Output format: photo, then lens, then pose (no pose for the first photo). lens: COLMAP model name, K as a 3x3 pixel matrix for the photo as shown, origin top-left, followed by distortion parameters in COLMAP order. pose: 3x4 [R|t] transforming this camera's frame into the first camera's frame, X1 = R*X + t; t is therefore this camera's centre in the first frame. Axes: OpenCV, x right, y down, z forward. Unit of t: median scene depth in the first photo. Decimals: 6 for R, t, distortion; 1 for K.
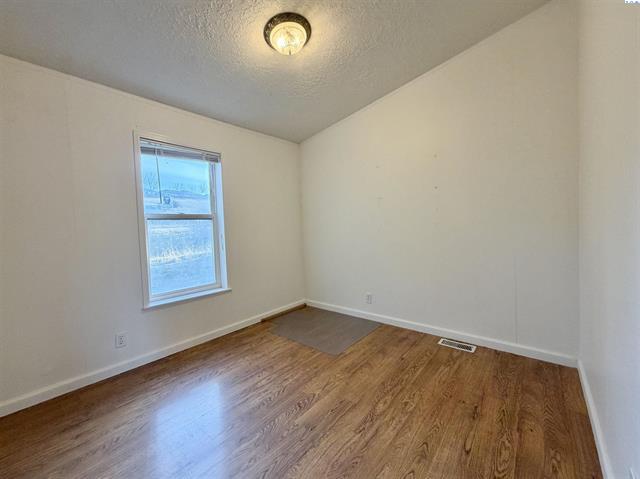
lens RADIAL K [[255.0, 0, 318.0], [0, 255.0, 239.4], [0, 0, 1]] dist [-0.001185, 0.000187]
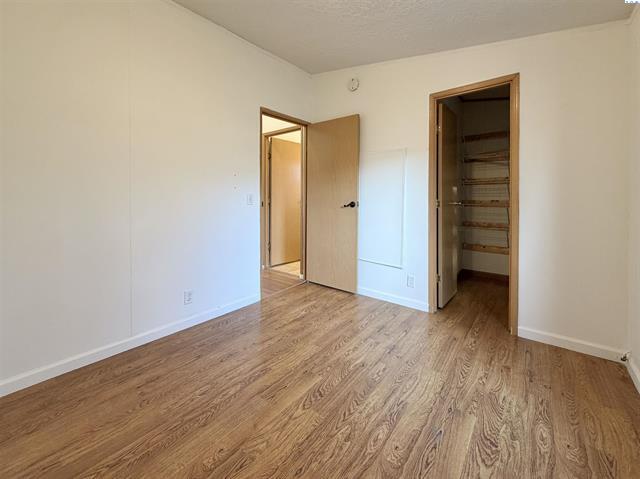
lens RADIAL K [[255.0, 0, 318.0], [0, 255.0, 239.4], [0, 0, 1]] dist [-0.001185, 0.000187]
pose [[-0.999109, 0.040322, -0.012479, -0.076132], [0.036730, 0.976226, 0.213621, -0.076083], [0.020796, 0.212972, -0.976837, 1.781877]]
